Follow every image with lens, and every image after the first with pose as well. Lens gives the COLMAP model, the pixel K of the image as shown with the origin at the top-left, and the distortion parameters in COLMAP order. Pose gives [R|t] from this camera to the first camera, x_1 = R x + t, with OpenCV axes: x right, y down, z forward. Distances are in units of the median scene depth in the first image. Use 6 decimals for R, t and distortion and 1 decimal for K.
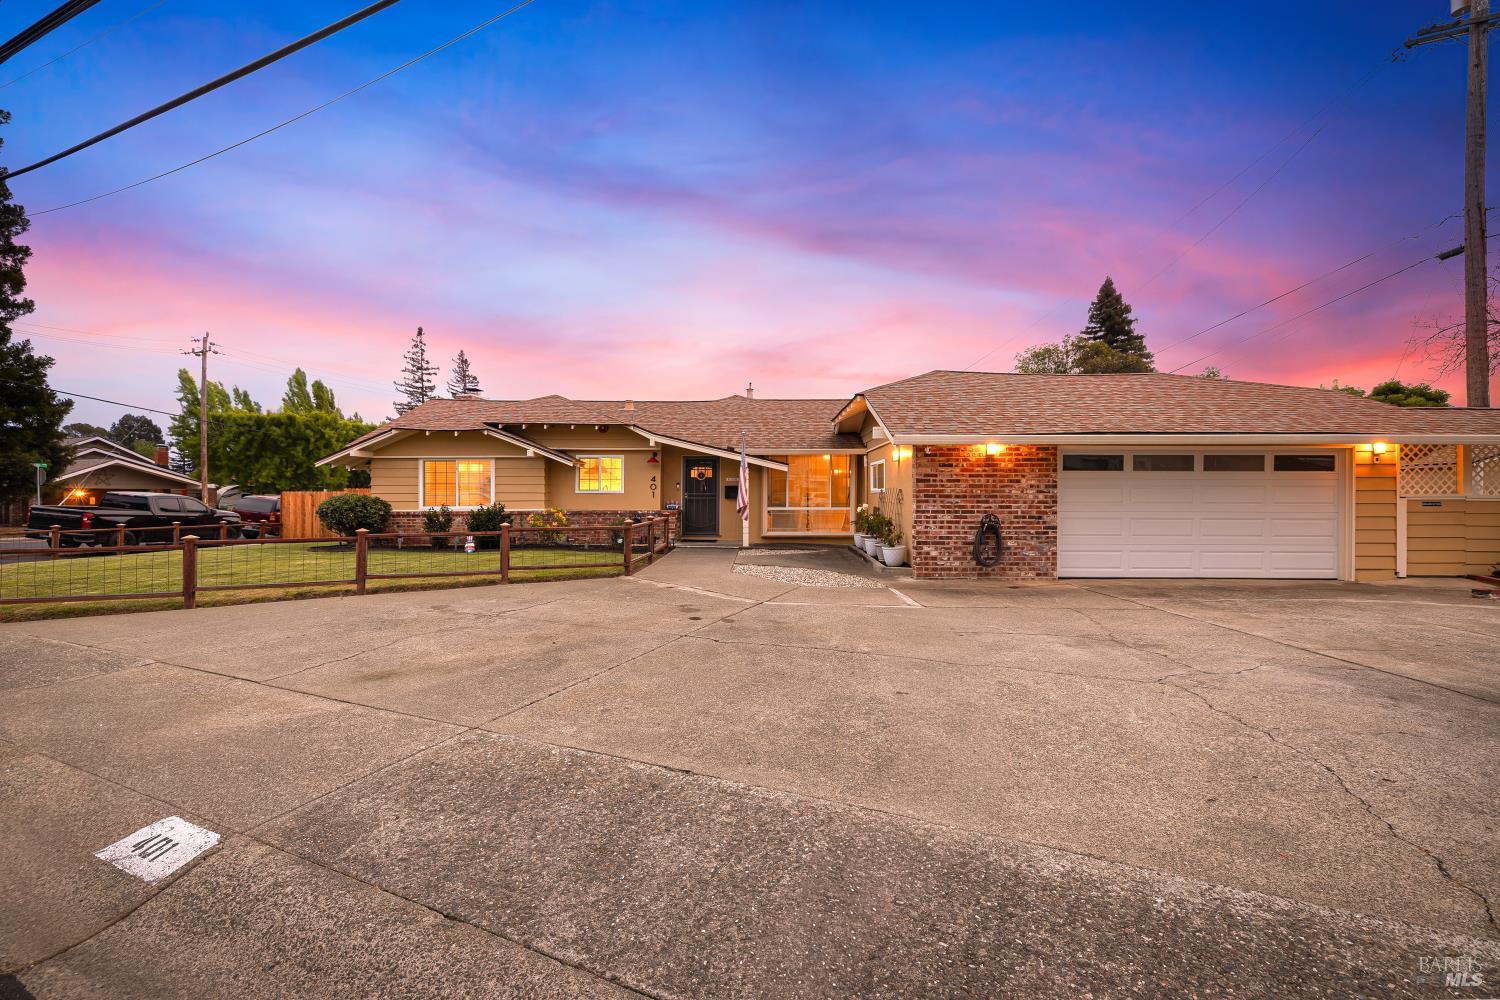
lens RADIAL K [[653.8, 0, 750.0], [0, 653.8, 500.0], [0, 0, 1]] dist [0.000692, 0.000242]
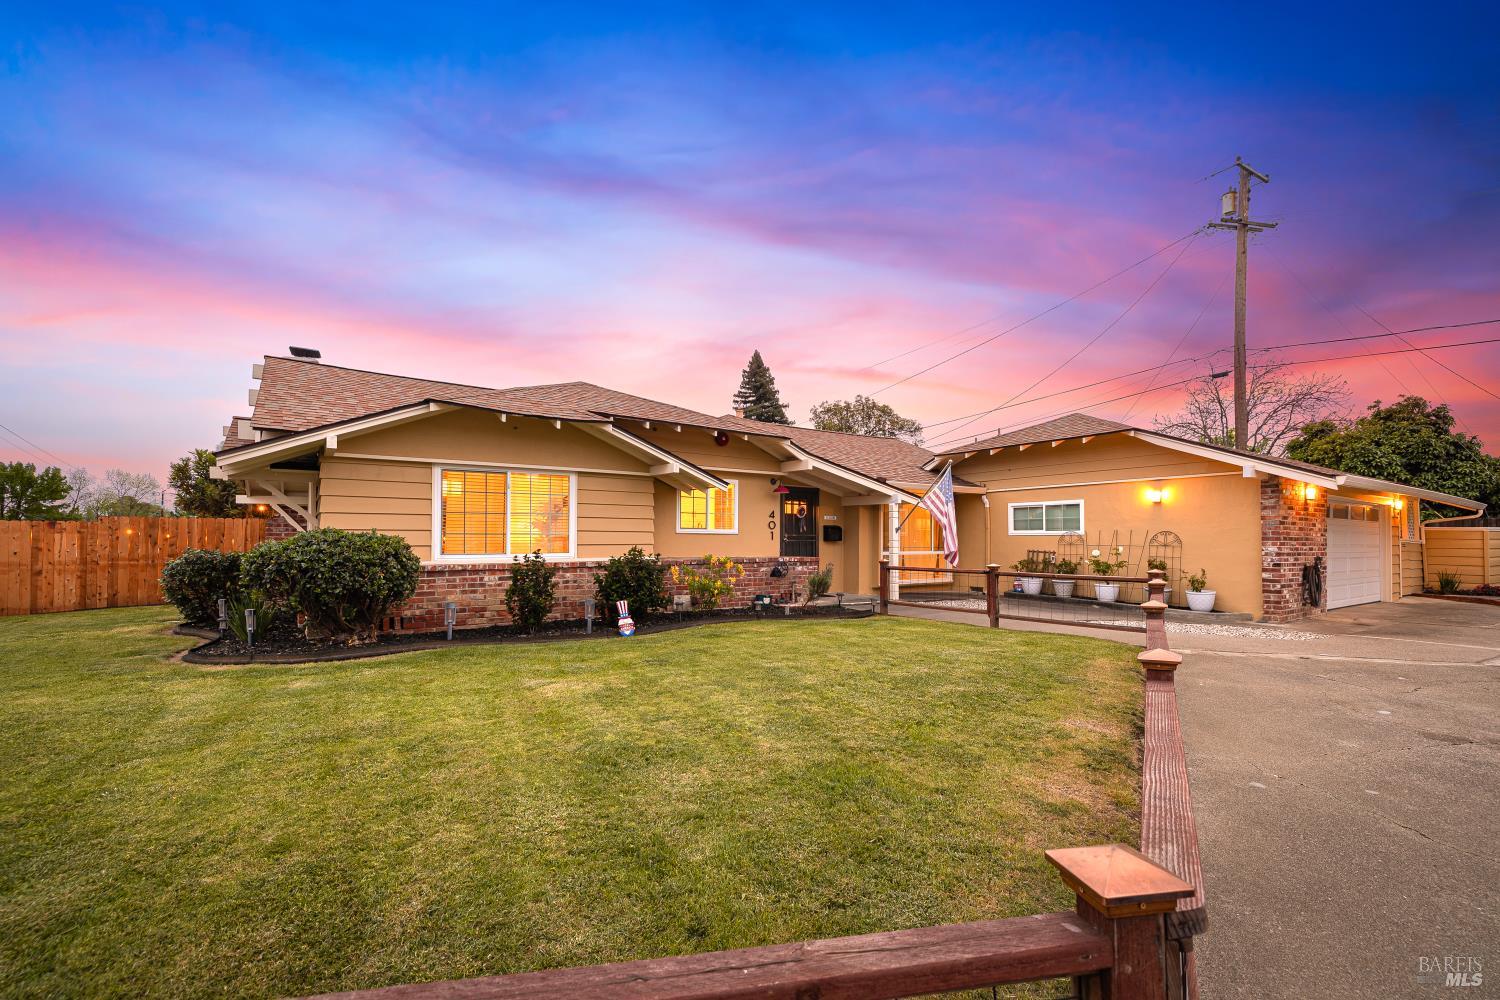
lens RADIAL K [[642.1, 0, 773.8], [0, 642.1, 543.6], [0, 0, 1]] dist [0.000041, 0.000176]
pose [[0.812132, -0.000289, 0.583474, -0.585175], [0.000778, 1.000000, -0.000588, 0.001087], [-0.583474, 0.000932, 0.812132, 0.421964]]
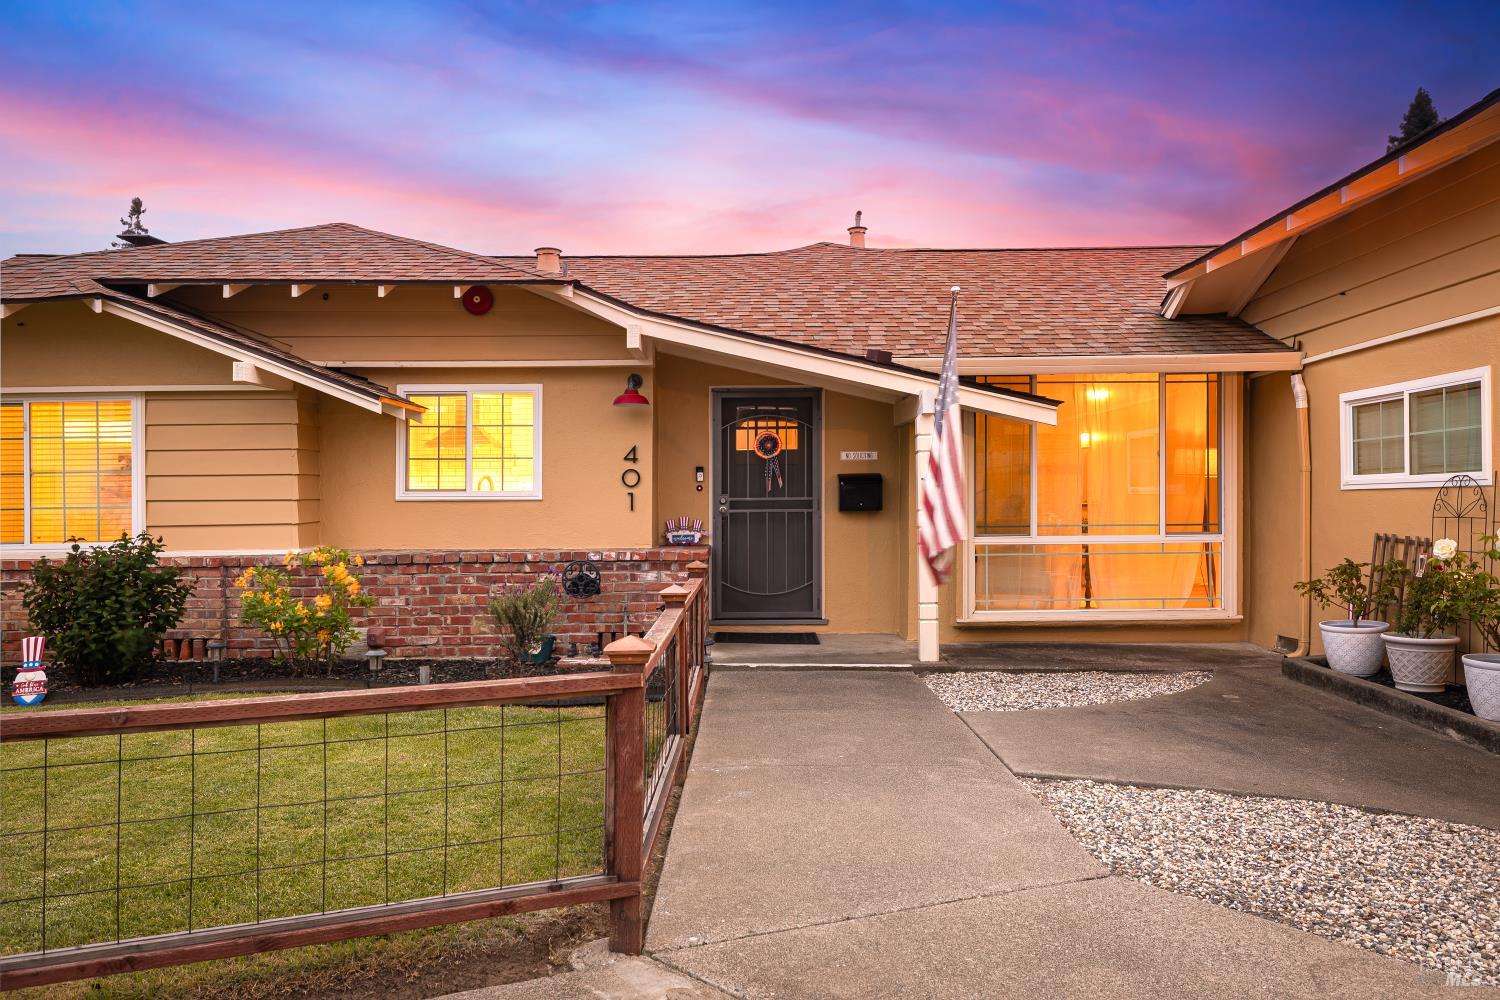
lens RADIAL K [[1170.3, 0, 750.0], [0, 1170.3, 500.0], [0, 0, 1]] dist [0.007599, 0.000982]
pose [[0.999922, -0.009094, 0.008597, -0.095224], [0.009176, 0.999912, -0.009554, -0.003151], [-0.008510, 0.009632, 0.999917, 0.416850]]
